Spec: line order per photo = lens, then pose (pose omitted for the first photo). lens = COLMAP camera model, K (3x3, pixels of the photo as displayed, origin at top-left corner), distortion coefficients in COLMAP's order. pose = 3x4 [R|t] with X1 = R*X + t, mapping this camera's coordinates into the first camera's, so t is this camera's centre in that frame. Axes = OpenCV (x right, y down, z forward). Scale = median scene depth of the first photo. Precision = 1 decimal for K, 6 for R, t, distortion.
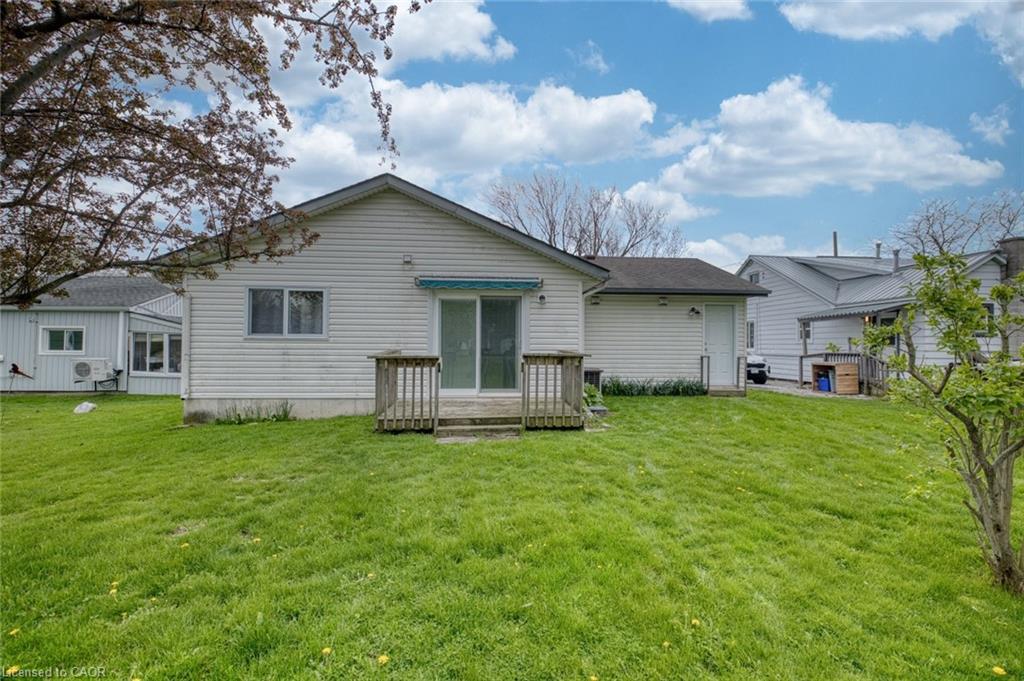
lens RADIAL K [[439.9, 0, 514.9], [0, 439.9, 340.6], [0, 0, 1]] dist [0.000981, 0.000773]
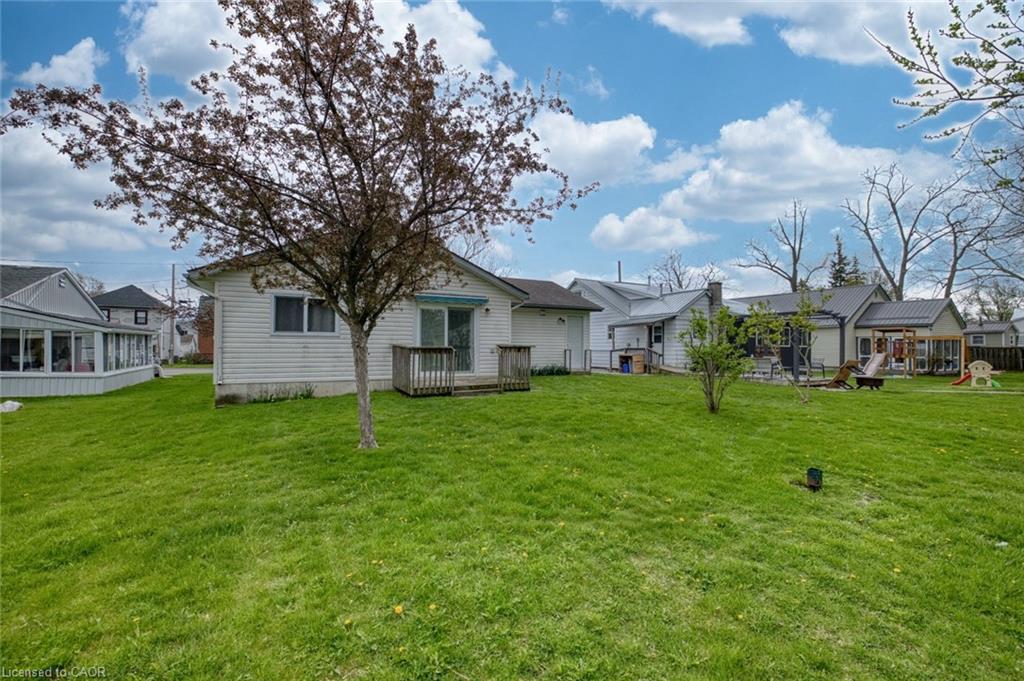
lens RADIAL K [[439.9, 0, 514.9], [0, 439.9, 340.6], [0, 0, 1]] dist [0.000981, 0.000773]
pose [[0.912661, 0.003200, 0.408705, -0.333679], [-0.002162, 0.999993, -0.003003, 0.008855], [-0.408712, 0.001857, 0.912662, -0.295583]]
